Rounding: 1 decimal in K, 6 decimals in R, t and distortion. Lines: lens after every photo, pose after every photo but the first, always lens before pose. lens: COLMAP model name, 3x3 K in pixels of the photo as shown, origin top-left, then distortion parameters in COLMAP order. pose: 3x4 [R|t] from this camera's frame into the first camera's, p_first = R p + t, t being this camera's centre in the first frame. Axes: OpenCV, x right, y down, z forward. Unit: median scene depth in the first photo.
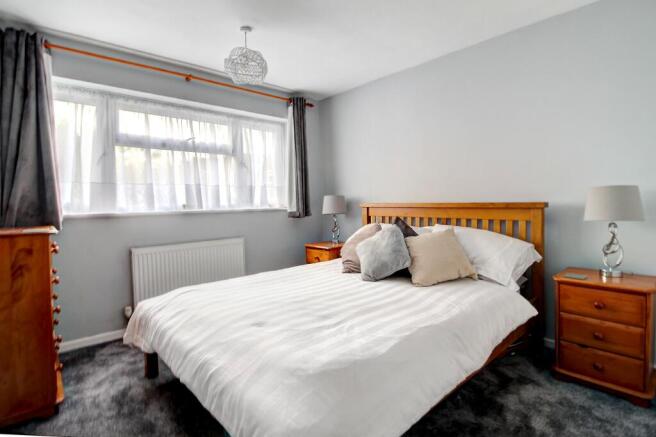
lens RADIAL K [[325.5, 0, 324.9], [0, 325.5, 203.0], [0, 0, 1]] dist [-0.018360, -0.001838]
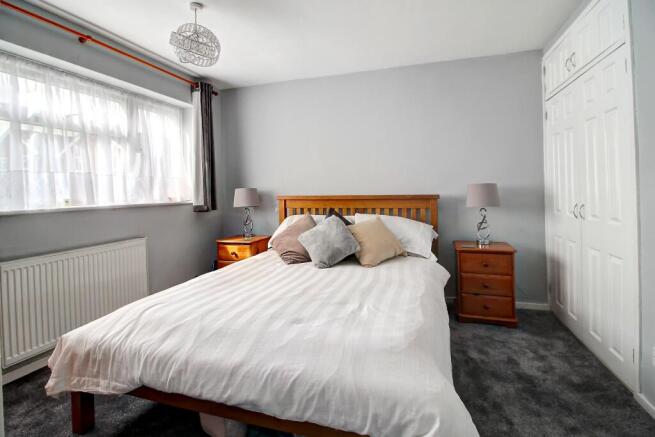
lens RADIAL K [[315.6, 0, 327.6], [0, 315.6, 182.7], [0, 0, 1]] dist [0.001703, -0.020124]
pose [[0.865757, 0.014368, 0.500258, -0.357729], [0.004962, 0.999292, -0.037287, -0.003746], [-0.500440, 0.034764, 0.865073, 0.070492]]
